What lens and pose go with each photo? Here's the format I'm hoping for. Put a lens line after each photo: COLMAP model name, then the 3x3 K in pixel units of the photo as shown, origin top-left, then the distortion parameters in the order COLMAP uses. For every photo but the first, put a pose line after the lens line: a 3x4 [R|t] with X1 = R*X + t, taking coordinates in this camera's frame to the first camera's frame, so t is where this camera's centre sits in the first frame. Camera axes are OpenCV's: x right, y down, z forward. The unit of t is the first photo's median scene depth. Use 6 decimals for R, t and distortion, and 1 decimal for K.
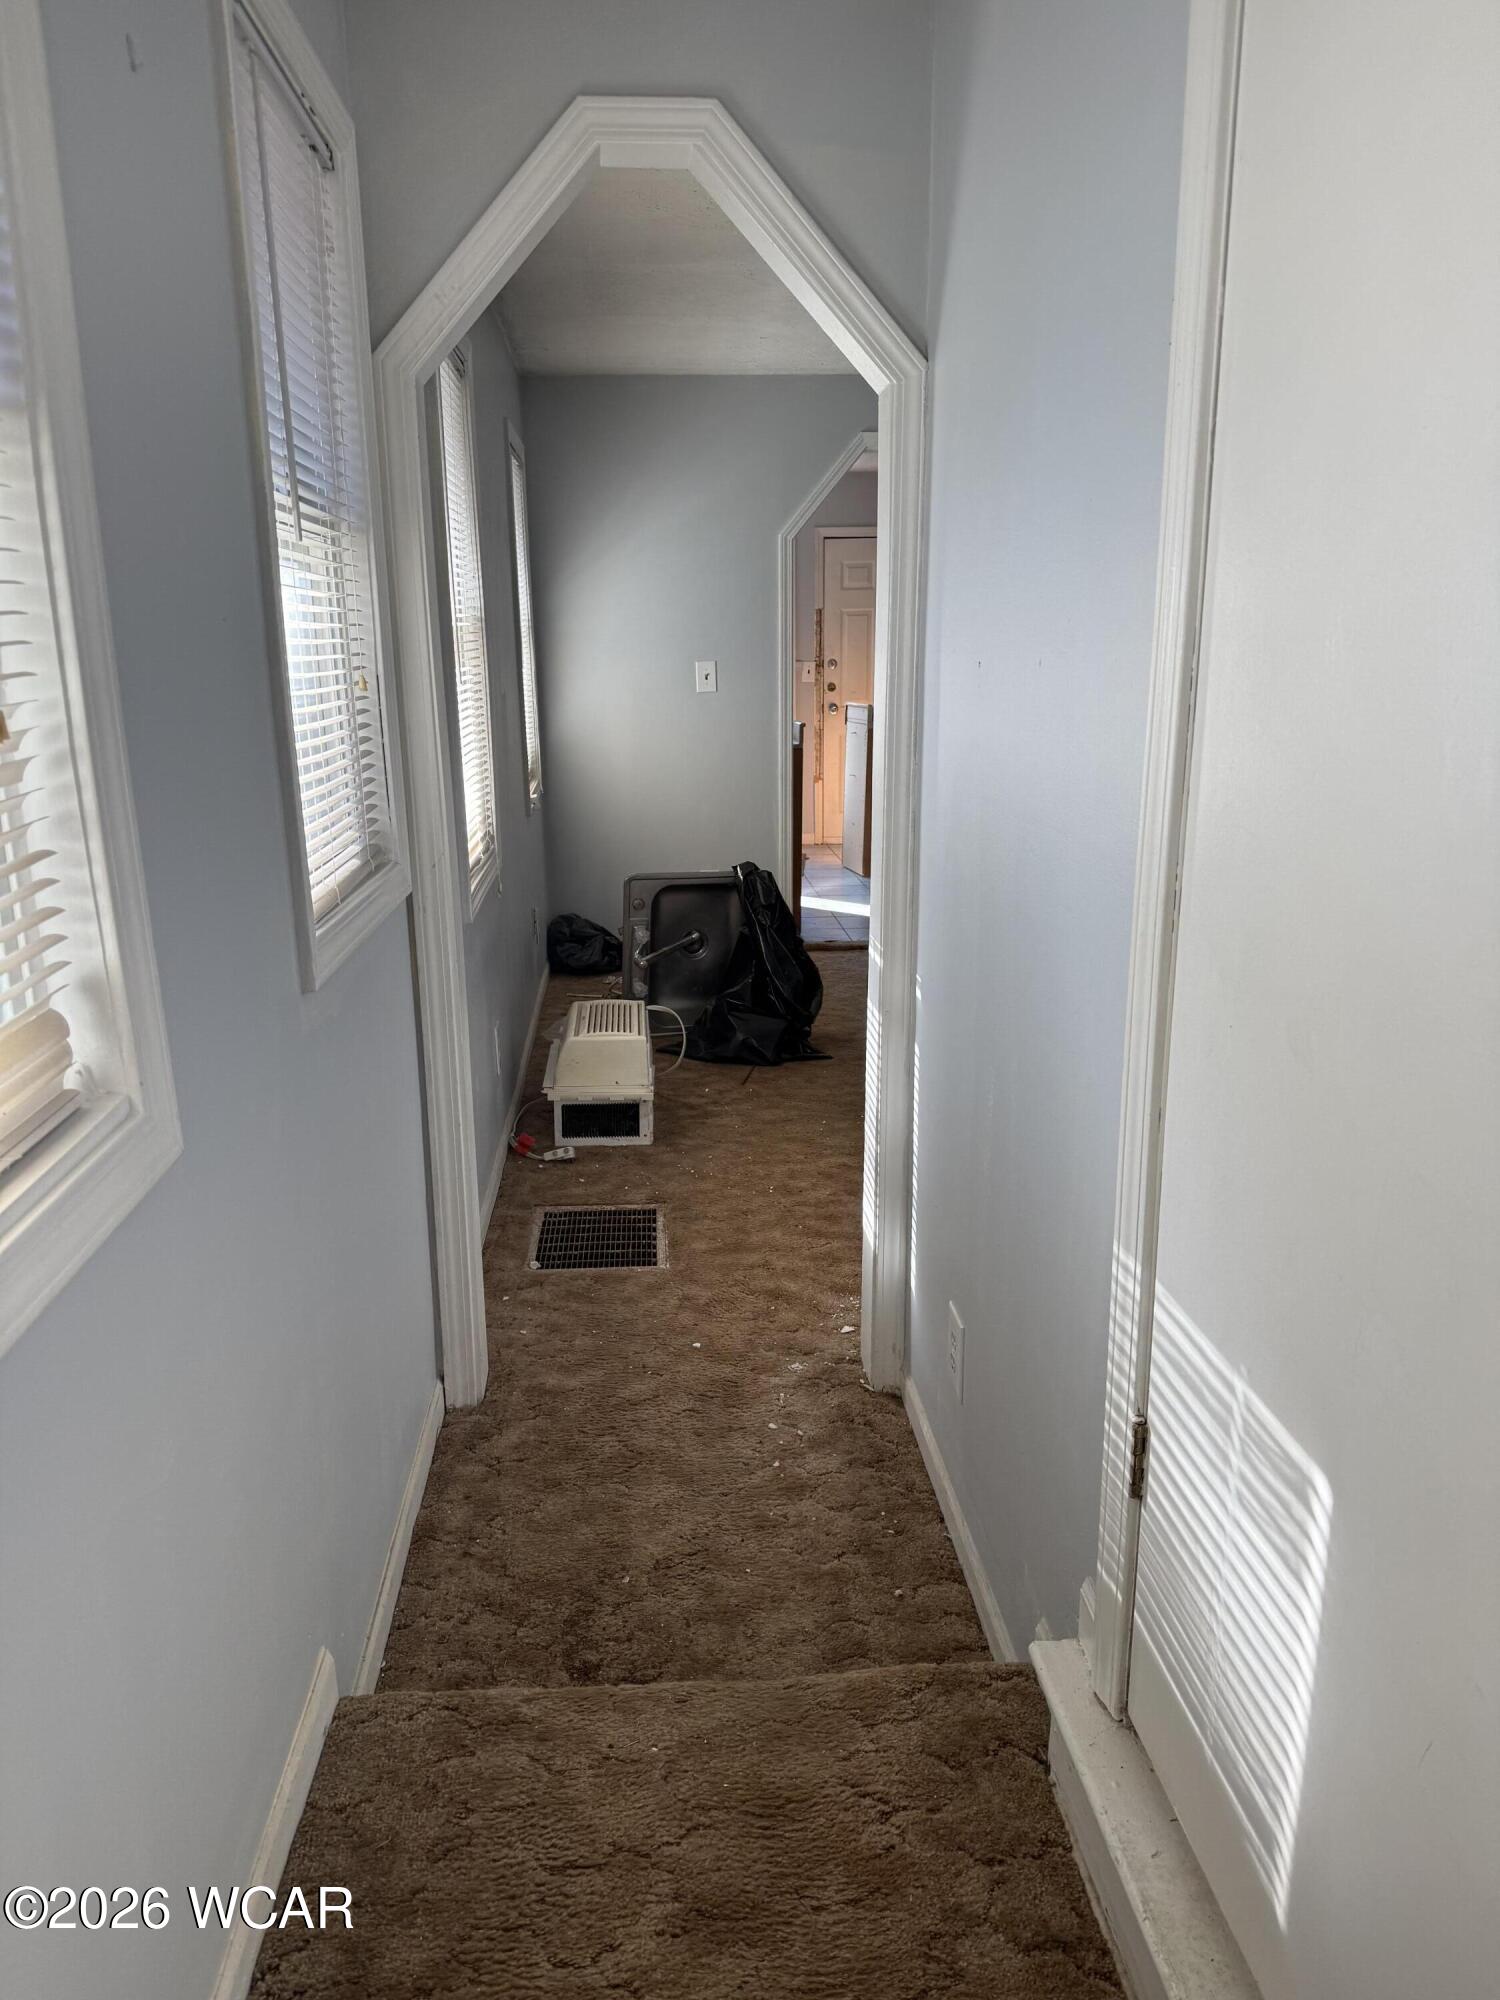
lens RADIAL K [[1417.2, 0, 744.1], [0, 1417.2, 1009.3], [0, 0, 1]] dist [0.063176, -0.051944]
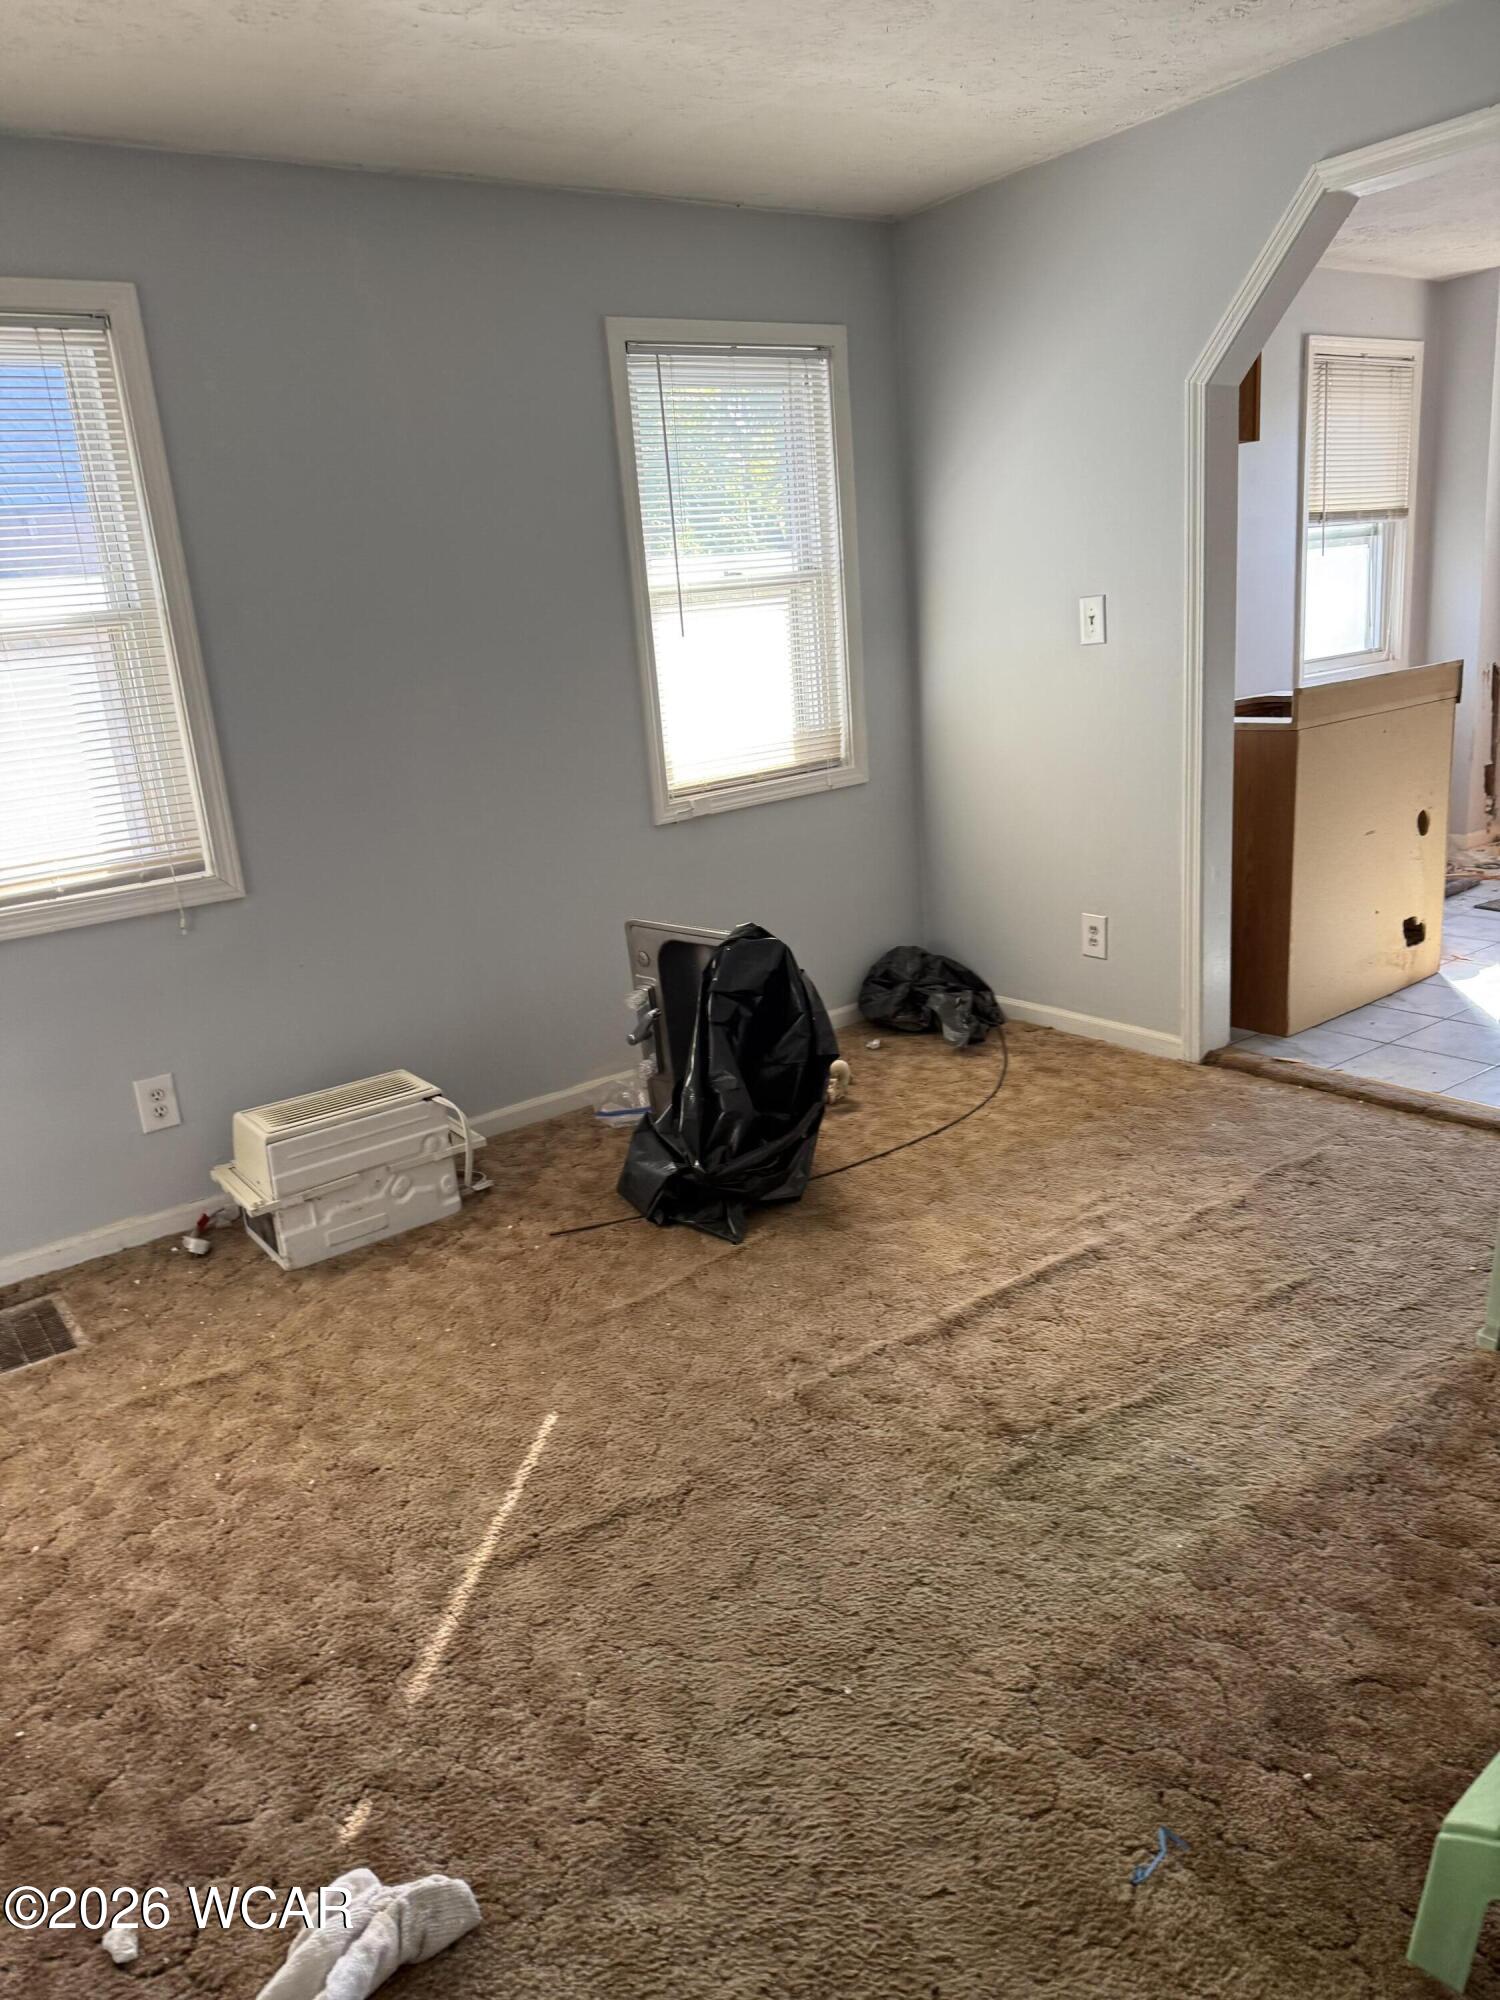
lens RADIAL K [[1417.2, 0, 745.4], [0, 1417.2, 993.3], [0, 0, 1]] dist [0.063176, -0.051944]
pose [[0.521425, 0.202368, -0.828953, 0.628295], [-0.138558, 0.978658, 0.151759, -0.192425], [0.841972, 0.035727, 0.538336, 0.694306]]
